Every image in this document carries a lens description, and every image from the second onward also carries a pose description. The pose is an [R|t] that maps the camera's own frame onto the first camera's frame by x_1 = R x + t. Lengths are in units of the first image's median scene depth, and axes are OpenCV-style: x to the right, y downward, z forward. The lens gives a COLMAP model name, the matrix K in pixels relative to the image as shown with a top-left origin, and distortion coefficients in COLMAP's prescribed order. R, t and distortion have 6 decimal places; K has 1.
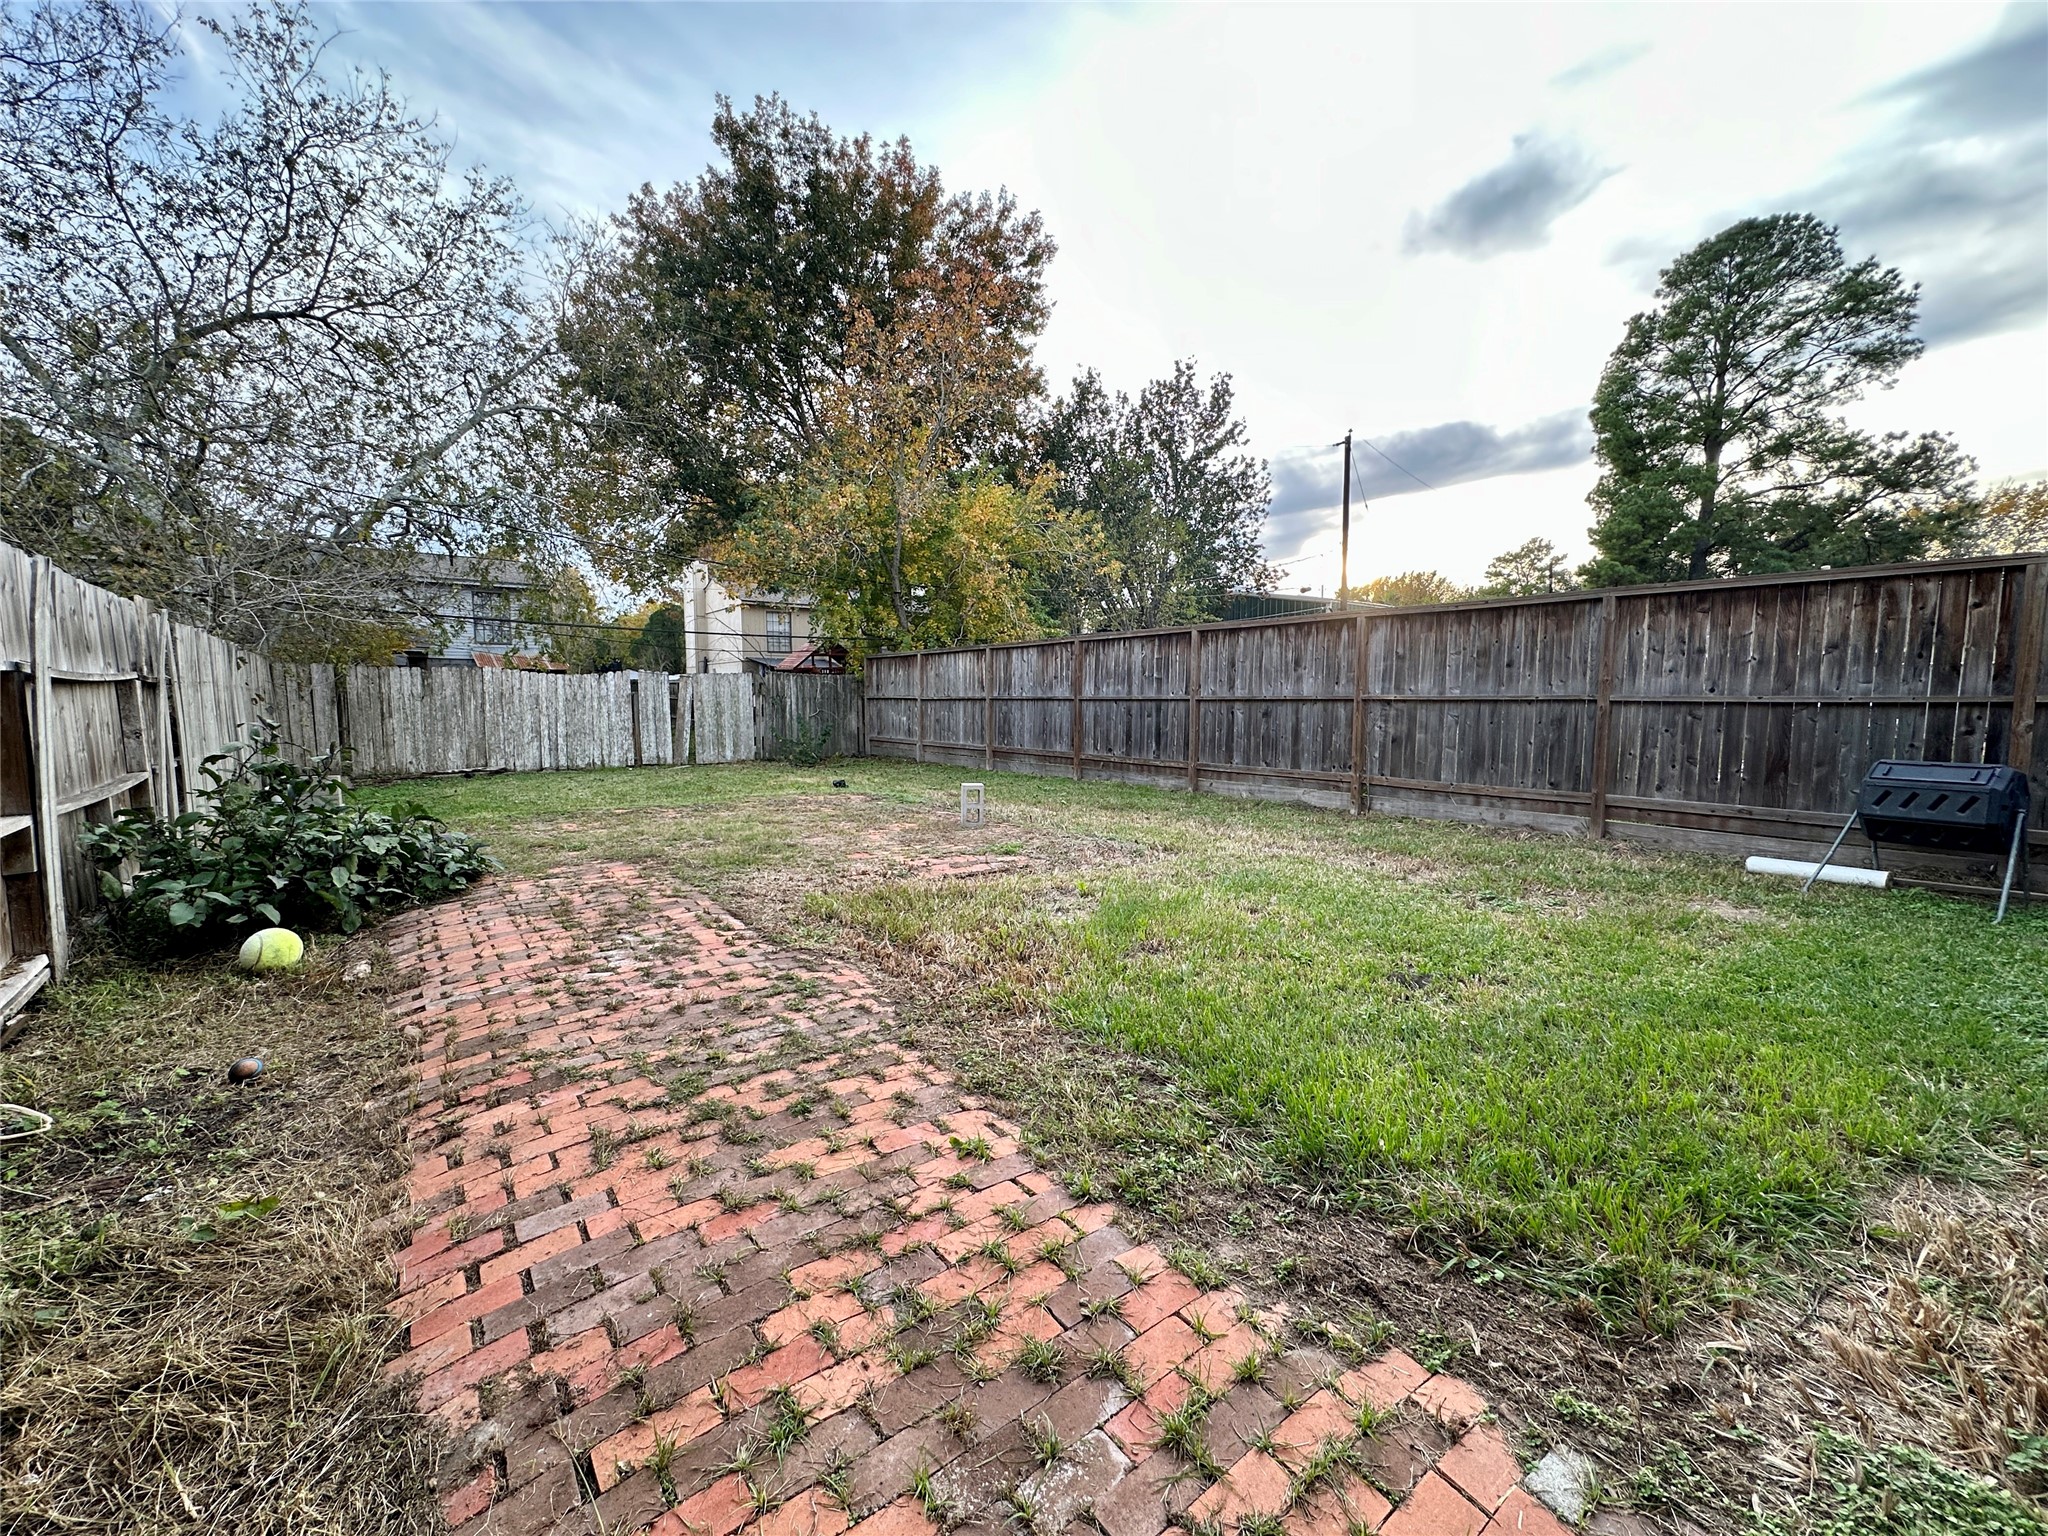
lens RADIAL K [[815.7, 0, 1024.0], [0, 815.7, 768.0], [0, 0, 1]] dist [-0.002913, 0.000480]
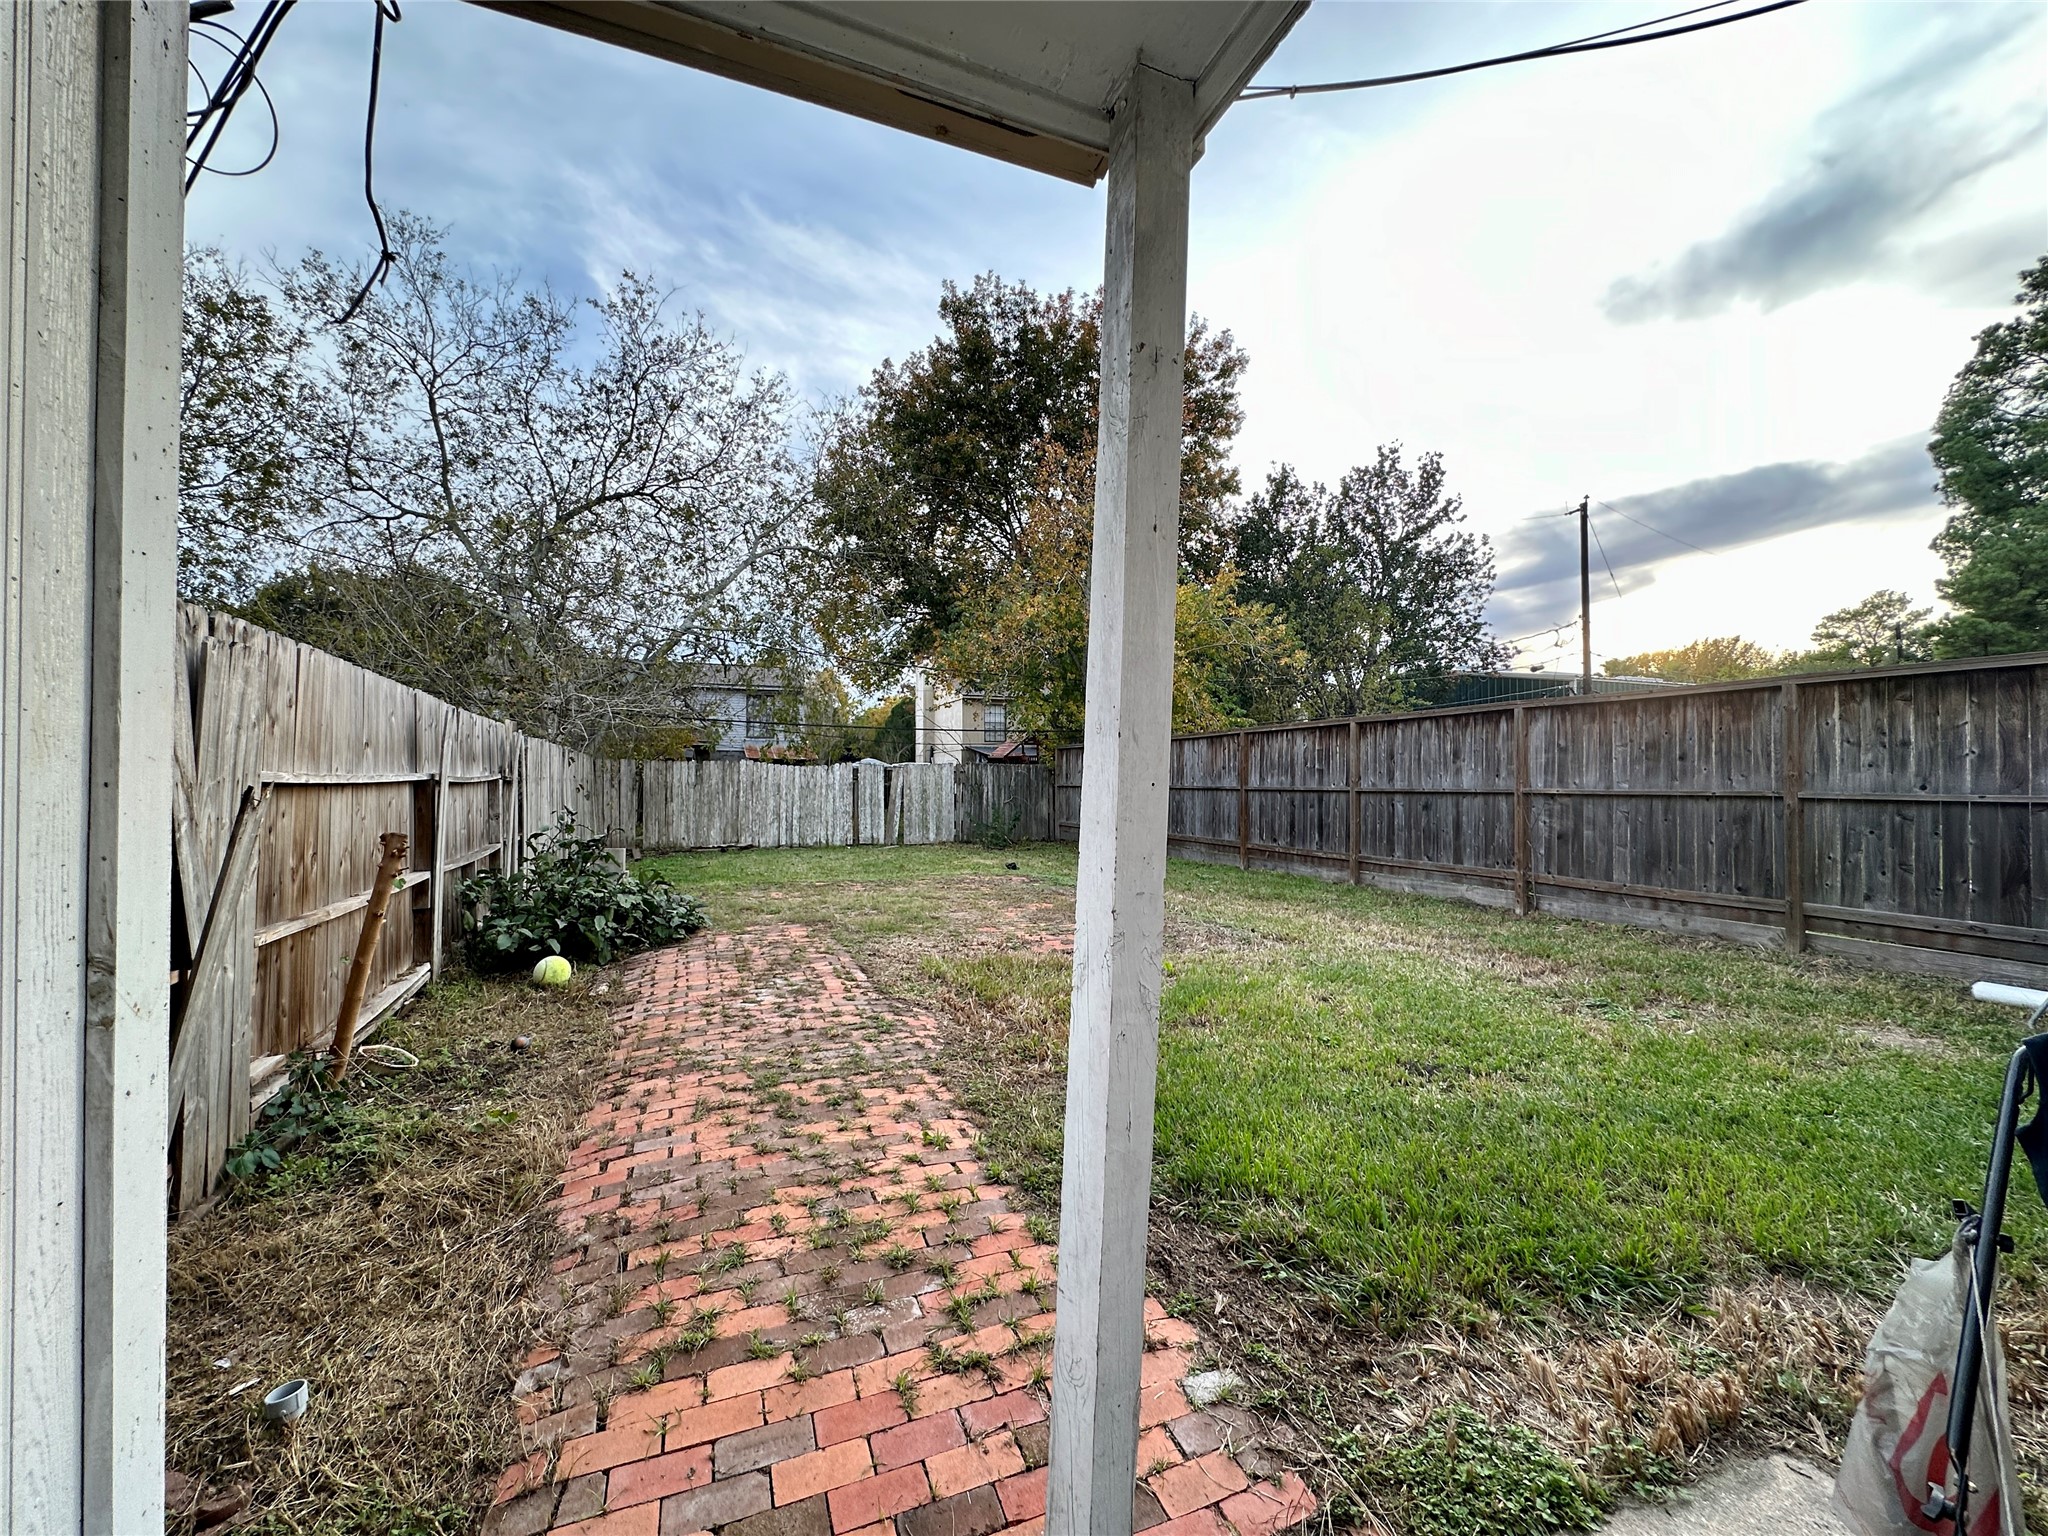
lens RADIAL K [[815.7, 0, 1024.0], [0, 815.7, 768.0], [0, 0, 1]] dist [-0.002913, 0.000480]
pose [[0.963378, -0.003221, -0.268126, 0.100360], [-0.024318, 0.994758, -0.099326, -0.003821], [0.267041, 0.102209, 0.958250, -0.072507]]
